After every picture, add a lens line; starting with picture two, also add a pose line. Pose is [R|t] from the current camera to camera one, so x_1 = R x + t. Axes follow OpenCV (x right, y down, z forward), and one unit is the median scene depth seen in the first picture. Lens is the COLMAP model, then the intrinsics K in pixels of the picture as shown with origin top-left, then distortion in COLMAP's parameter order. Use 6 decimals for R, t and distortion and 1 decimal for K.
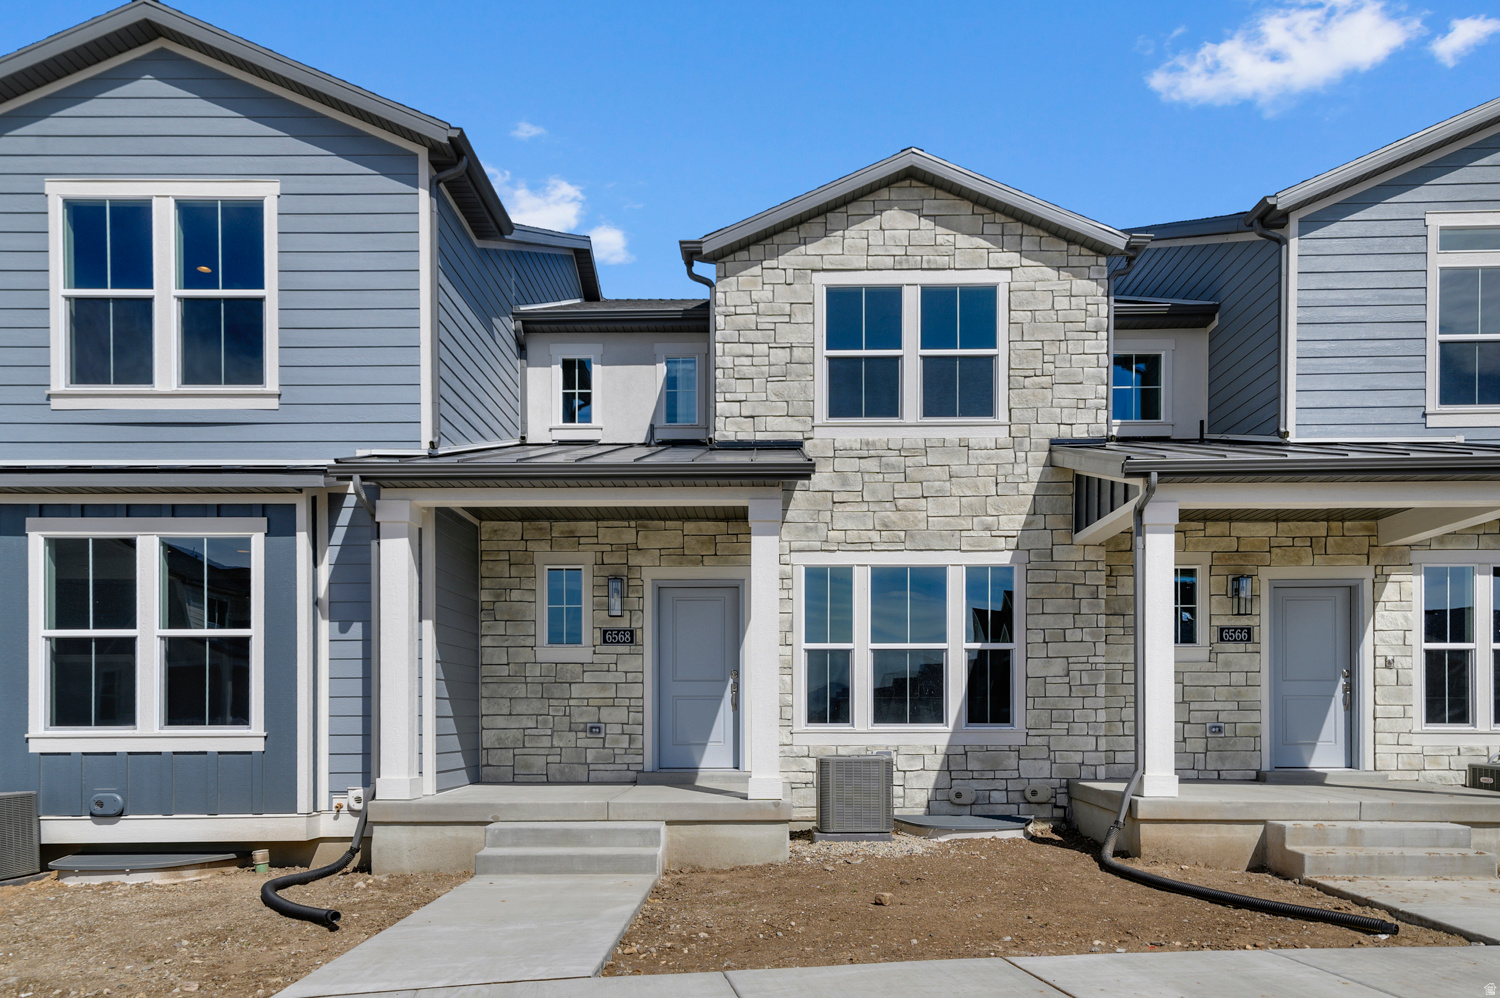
lens RADIAL K [[1041.8, 0, 750.1], [0, 1041.8, 484.8], [0, 0, 1]] dist [0.021268, 0.000777]
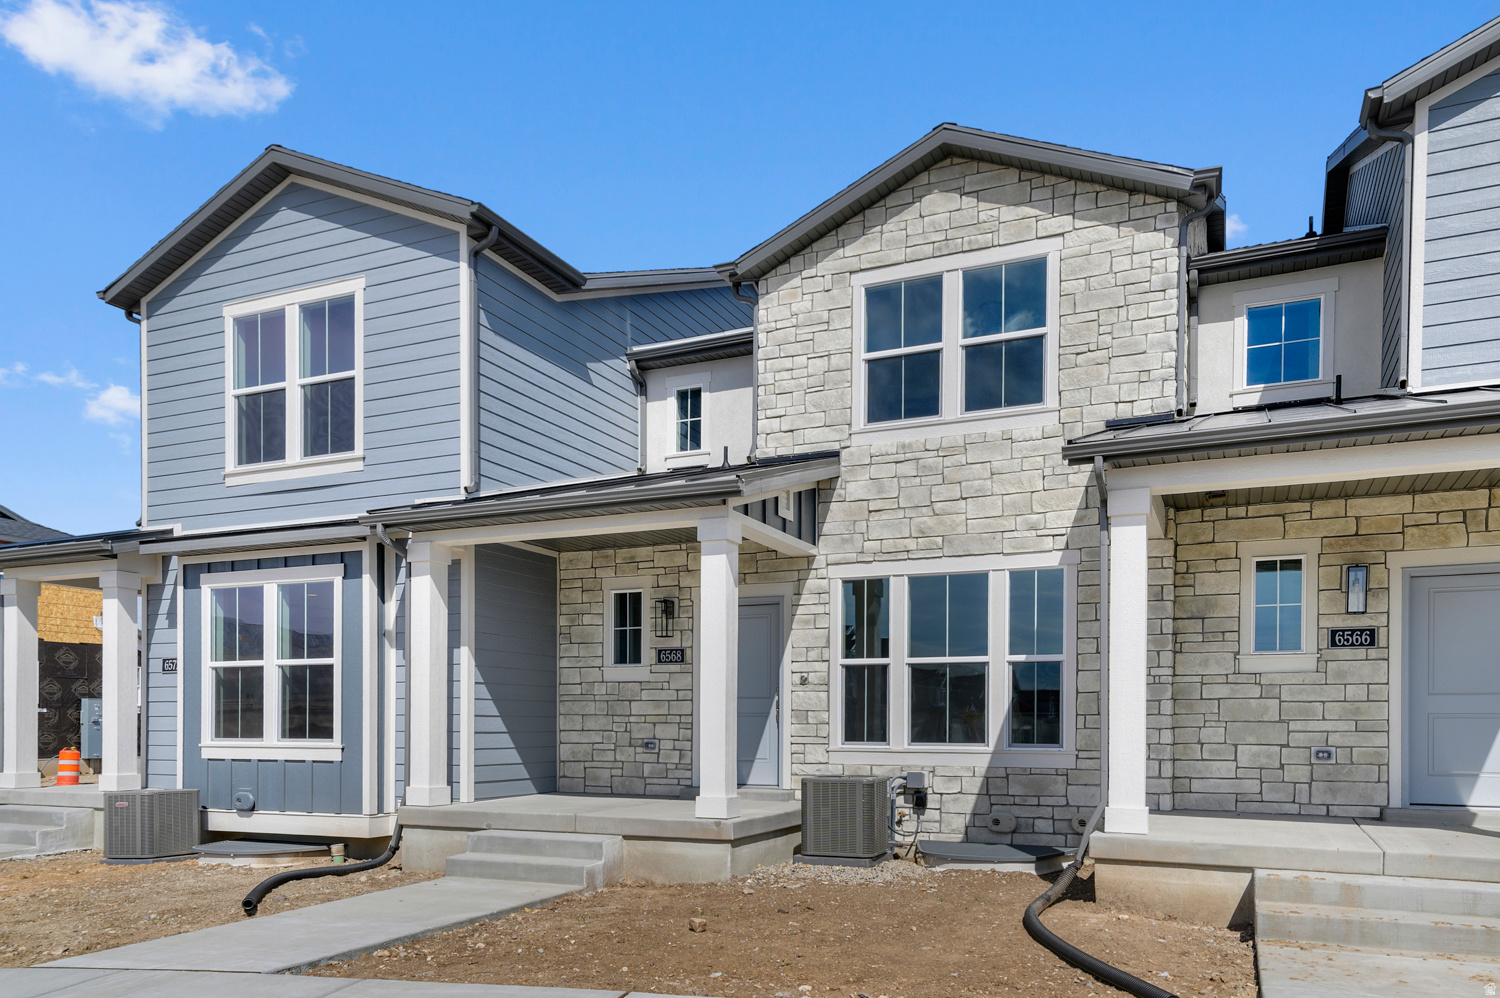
lens RADIAL K [[1038.3, 0, 750.0], [0, 1038.3, 499.0], [0, 0, 1]] dist [0.021893, -0.001045]
pose [[0.919284, -0.078933, -0.385600, 0.358707], [0.080520, 0.996680, -0.012058, 0.008400], [0.385271, -0.019964, 0.922587, 0.077255]]
